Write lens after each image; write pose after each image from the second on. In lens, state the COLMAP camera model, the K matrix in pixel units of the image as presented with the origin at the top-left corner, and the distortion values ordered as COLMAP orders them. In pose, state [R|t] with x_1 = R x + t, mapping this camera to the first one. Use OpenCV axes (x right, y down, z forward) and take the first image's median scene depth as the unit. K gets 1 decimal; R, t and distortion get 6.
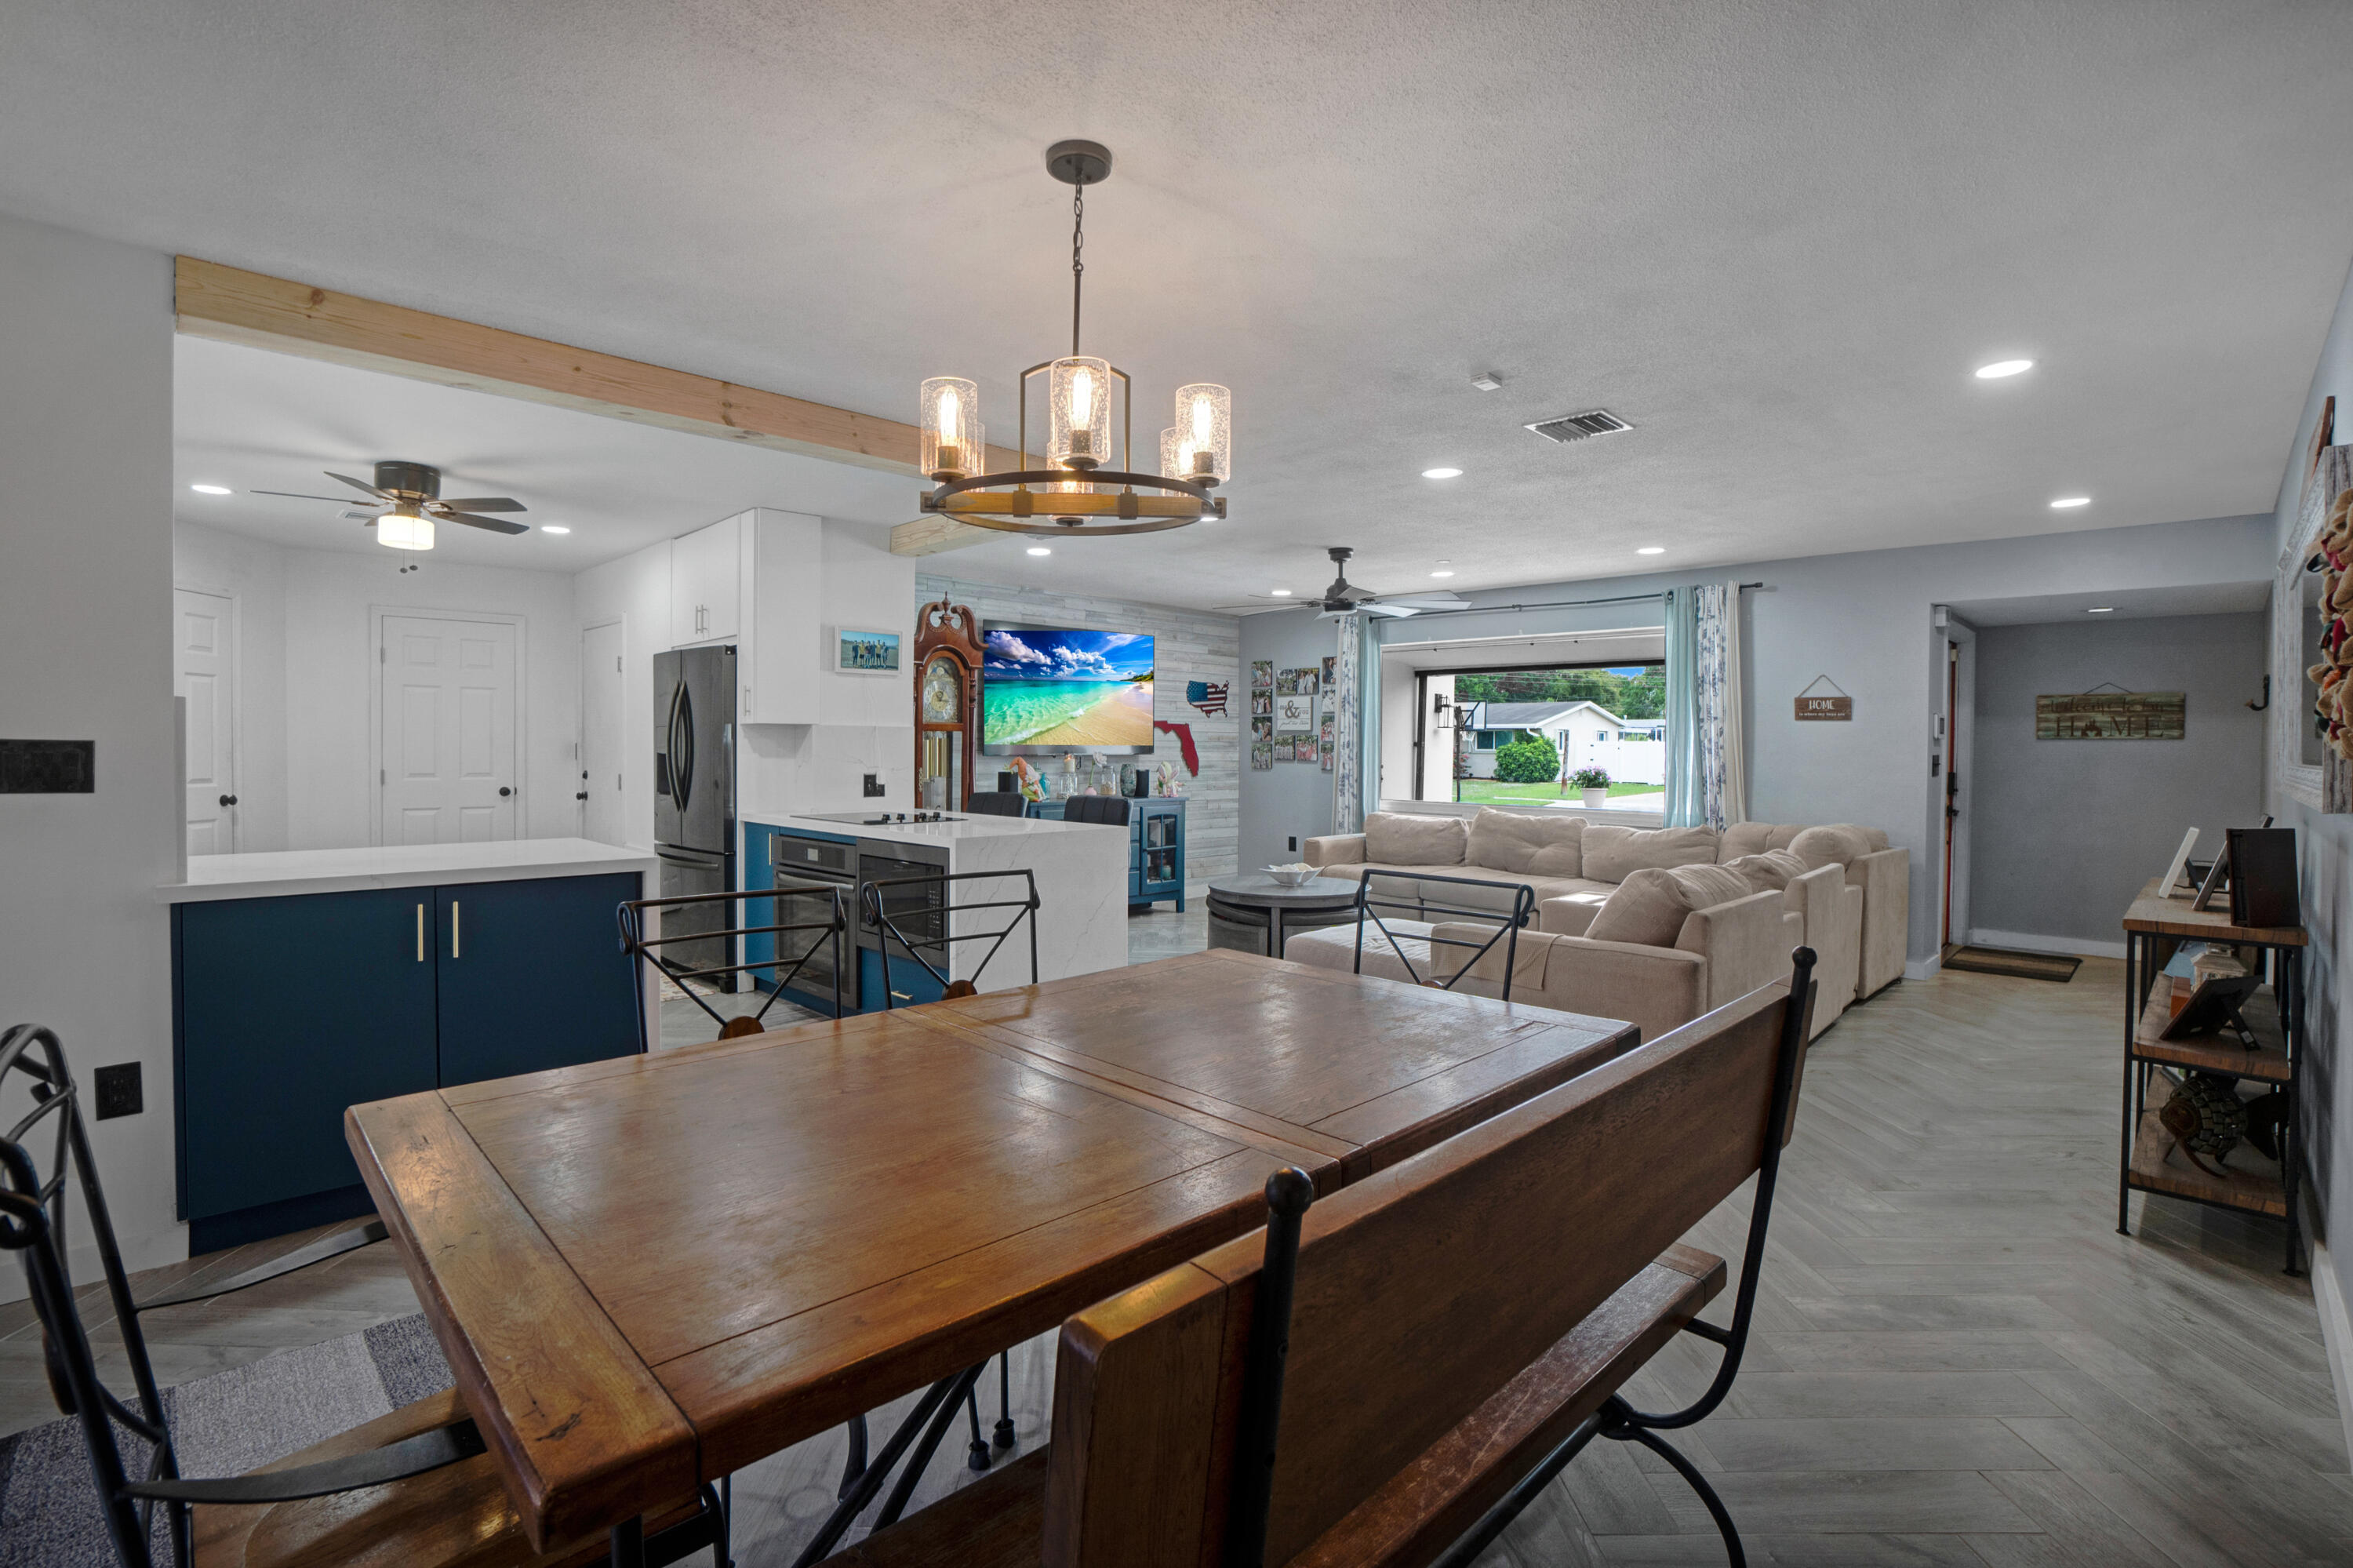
lens RADIAL K [[1080.2, 0, 1150.1], [0, 1080.2, 772.5], [0, 0, 1]] dist [-0.063749, 0.023371]
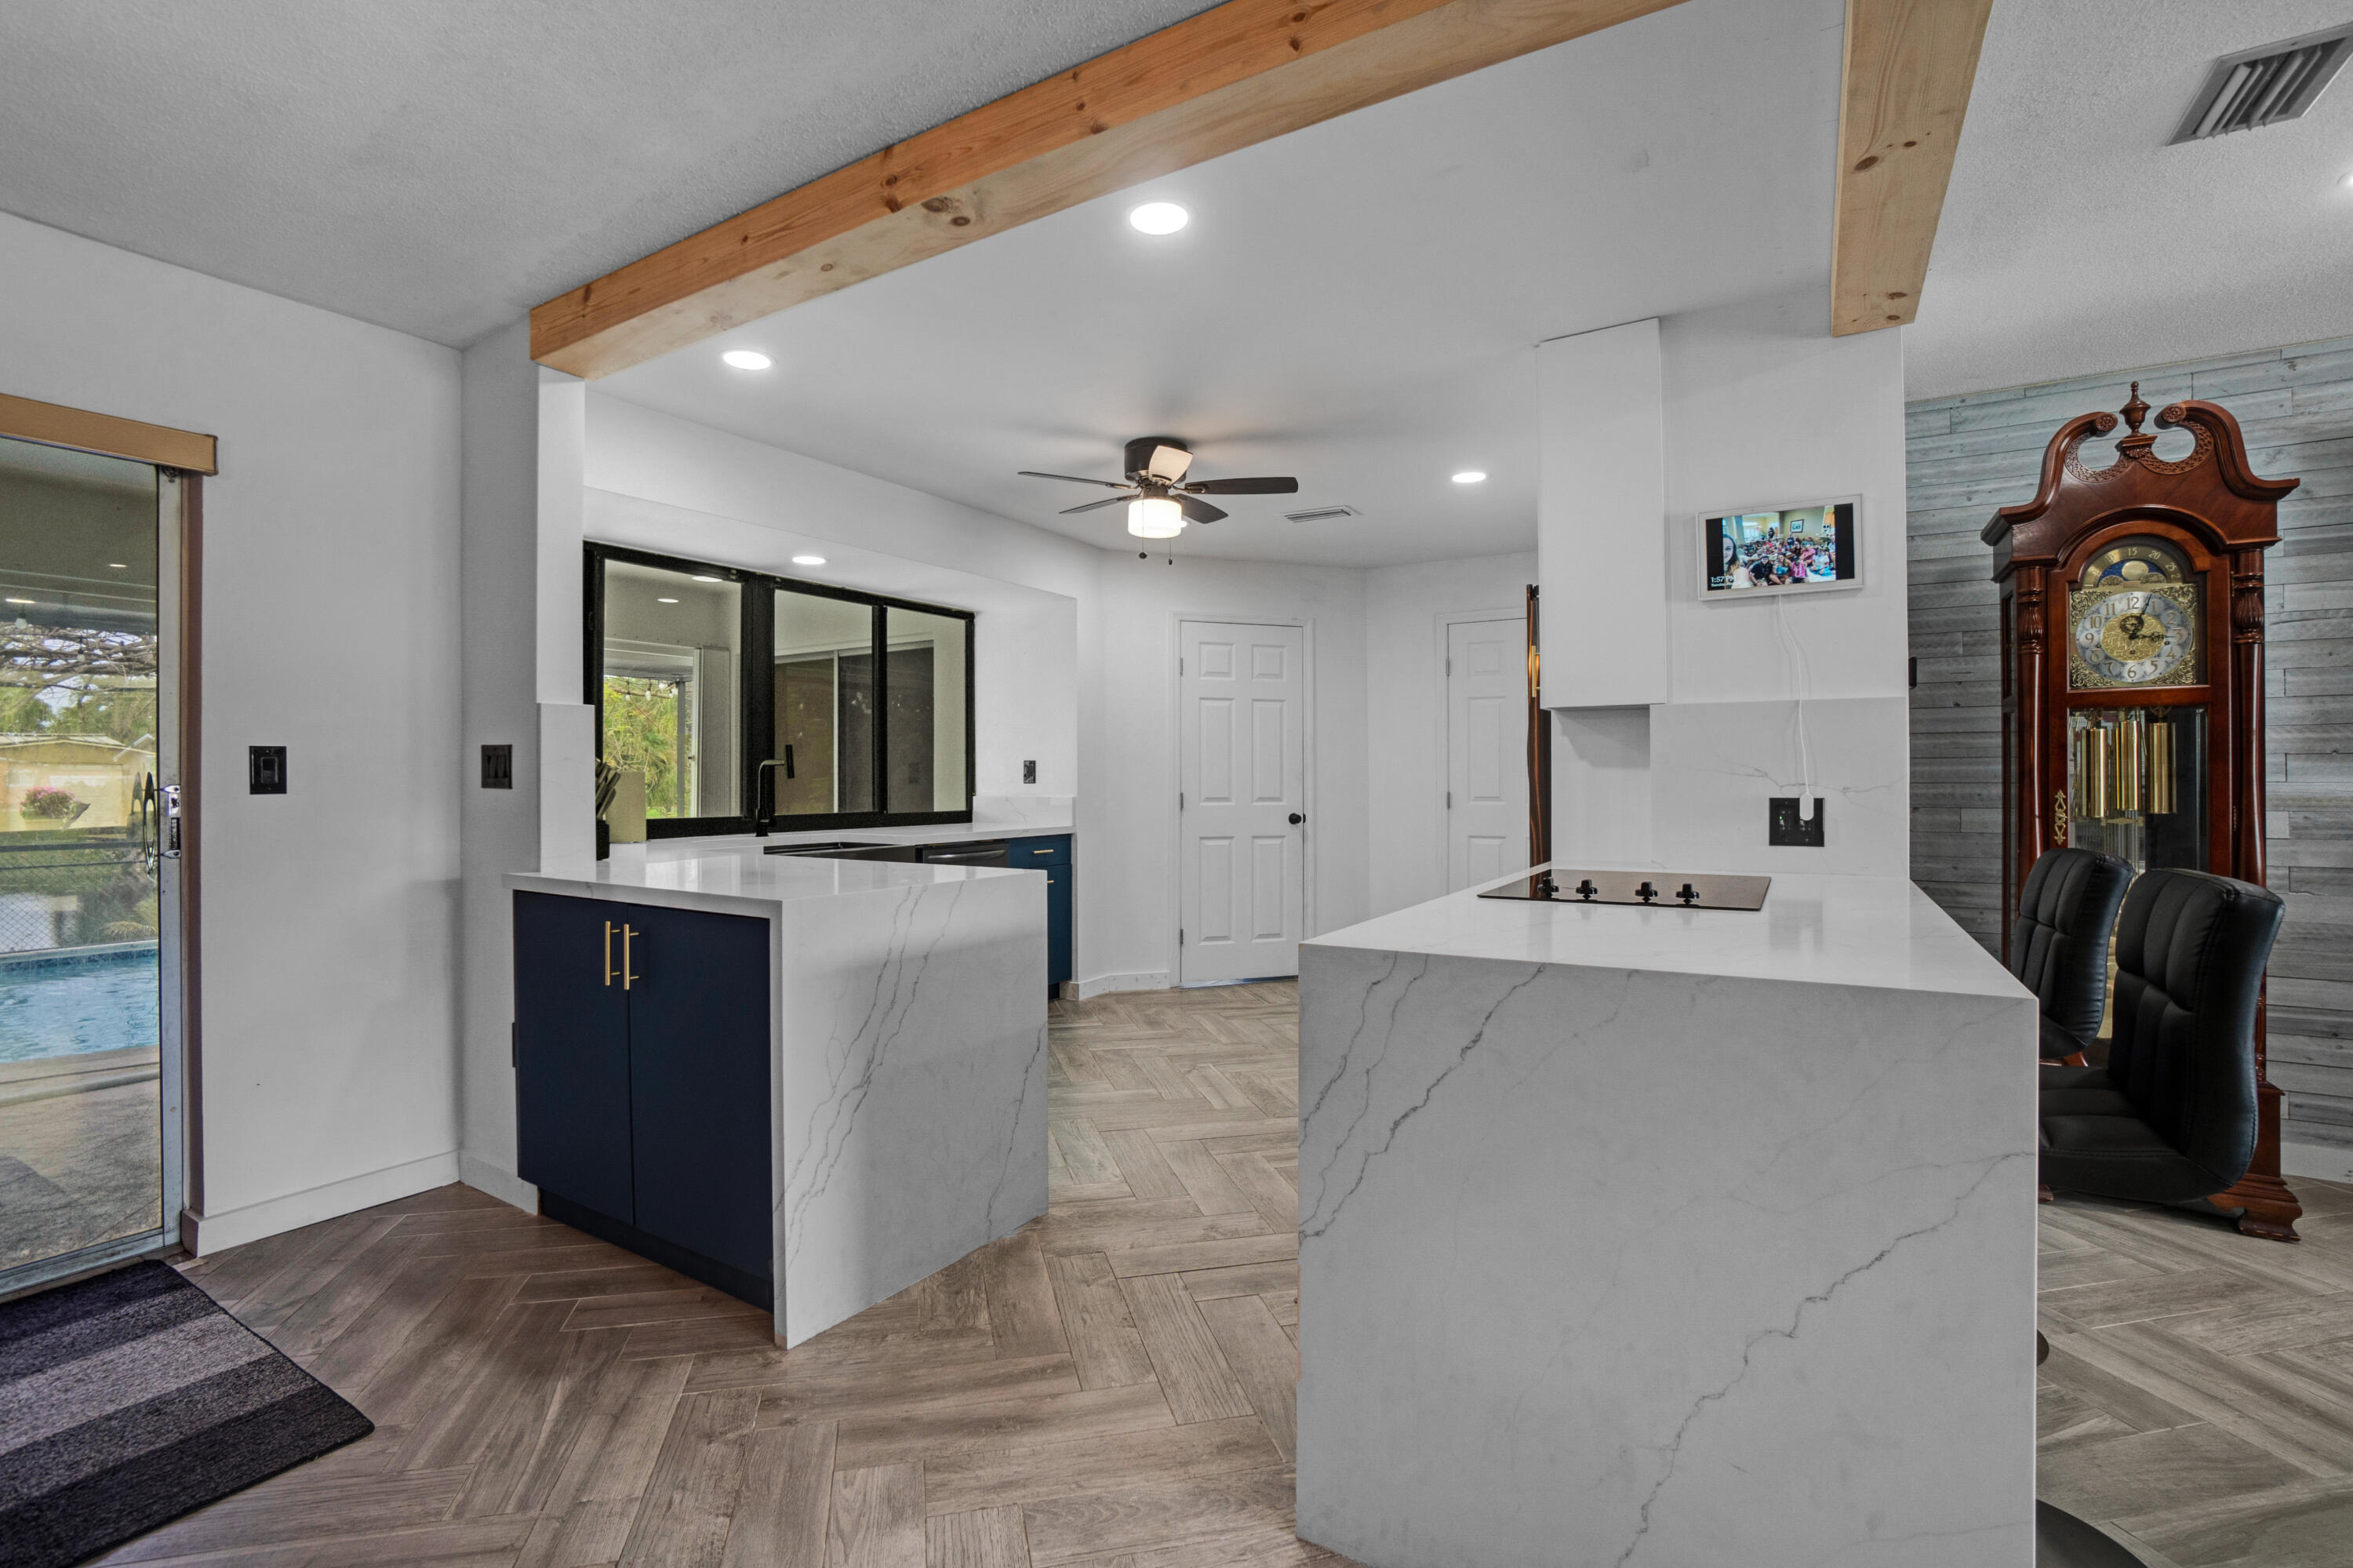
lens RADIAL K [[1080.2, 0, 1150.1], [0, 1080.2, 772.5], [0, 0, 1]] dist [-0.063749, 0.023371]
pose [[0.233388, -0.016695, -0.972240, 0.111165], [-0.019528, 0.999570, -0.021852, 0.004743], [0.972188, 0.024086, 0.232961, 0.485478]]
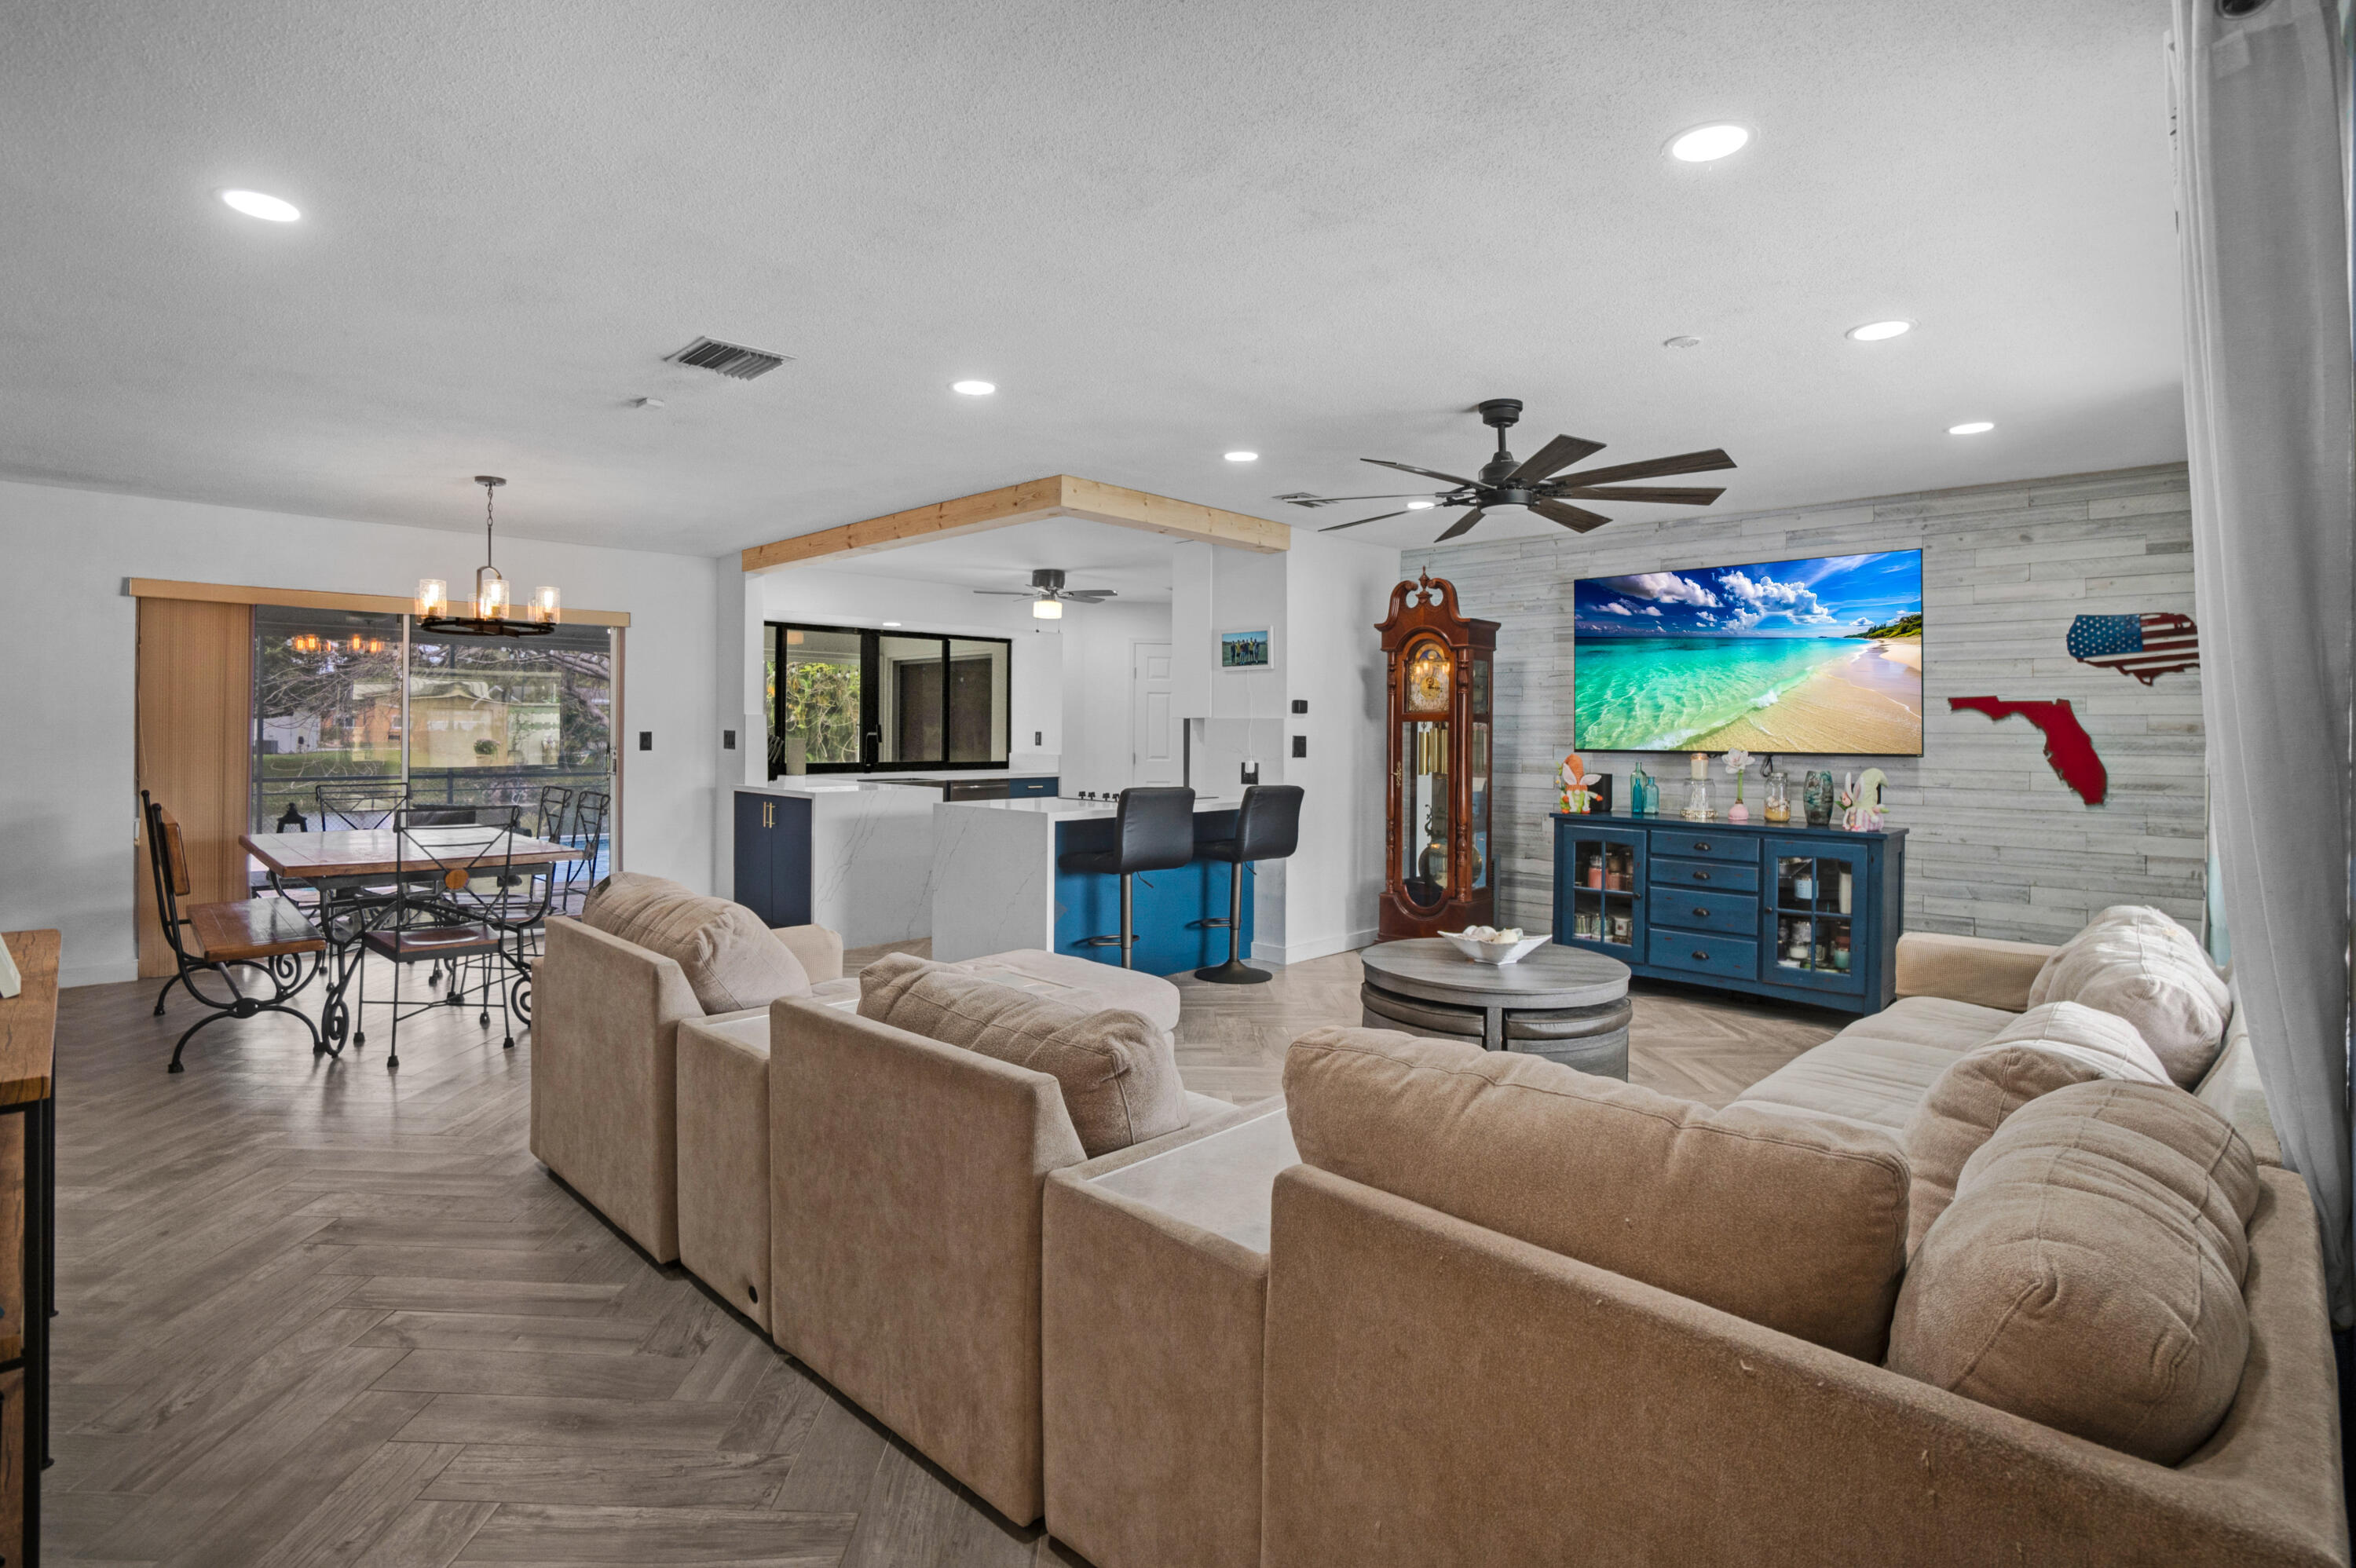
lens RADIAL K [[1142.4, 0, 1156.0], [0, 1142.4, 734.4], [0, 0, 1]] dist [-0.063095, 0.023132]
pose [[0.012485, -0.004401, -0.999912, 0.702075], [-0.033891, 0.999414, -0.004822, -0.014848], [0.999348, 0.033948, 0.012328, 0.714334]]
